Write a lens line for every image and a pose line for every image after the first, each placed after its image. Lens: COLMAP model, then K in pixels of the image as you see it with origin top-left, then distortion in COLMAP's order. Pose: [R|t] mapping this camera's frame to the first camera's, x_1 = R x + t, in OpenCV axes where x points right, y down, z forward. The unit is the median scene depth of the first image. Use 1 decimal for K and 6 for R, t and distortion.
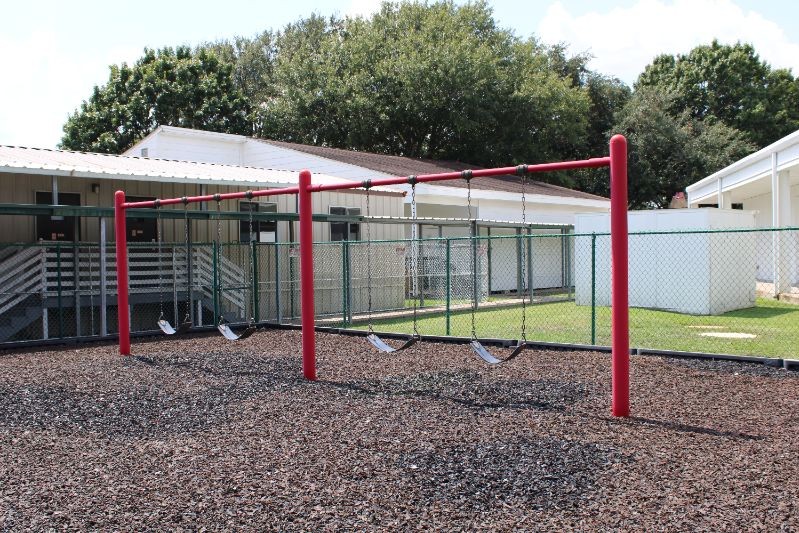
lens RADIAL K [[856.7, 0, 399.5], [0, 856.7, 266.5], [0, 0, 1]] dist [-0.024280, -0.019248]
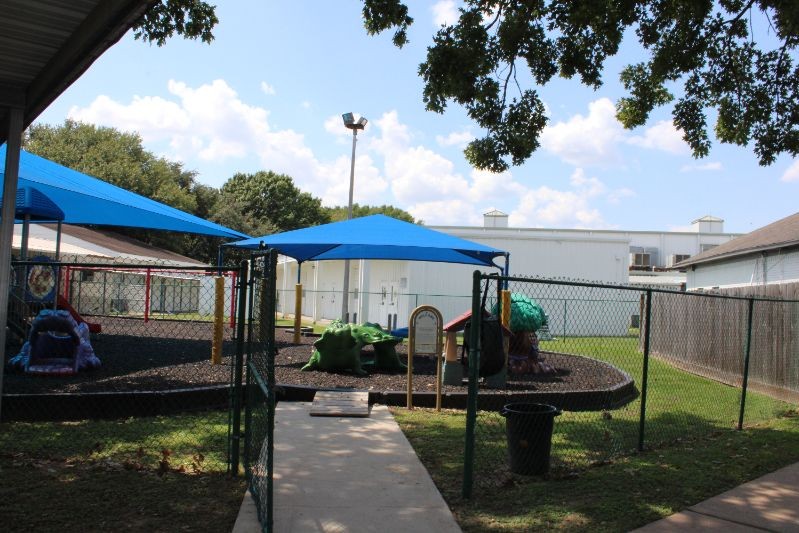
lens RADIAL K [[666.7, 0, 399.5], [0, 666.7, 266.5], [0, 0, 1]] dist [-0.158421, 0.138317]
pose [[0.849361, 0.078144, 0.521995, -0.084433], [-0.046158, 0.996188, -0.074026, 0.006234], [-0.525790, 0.038781, 0.849730, -0.252398]]
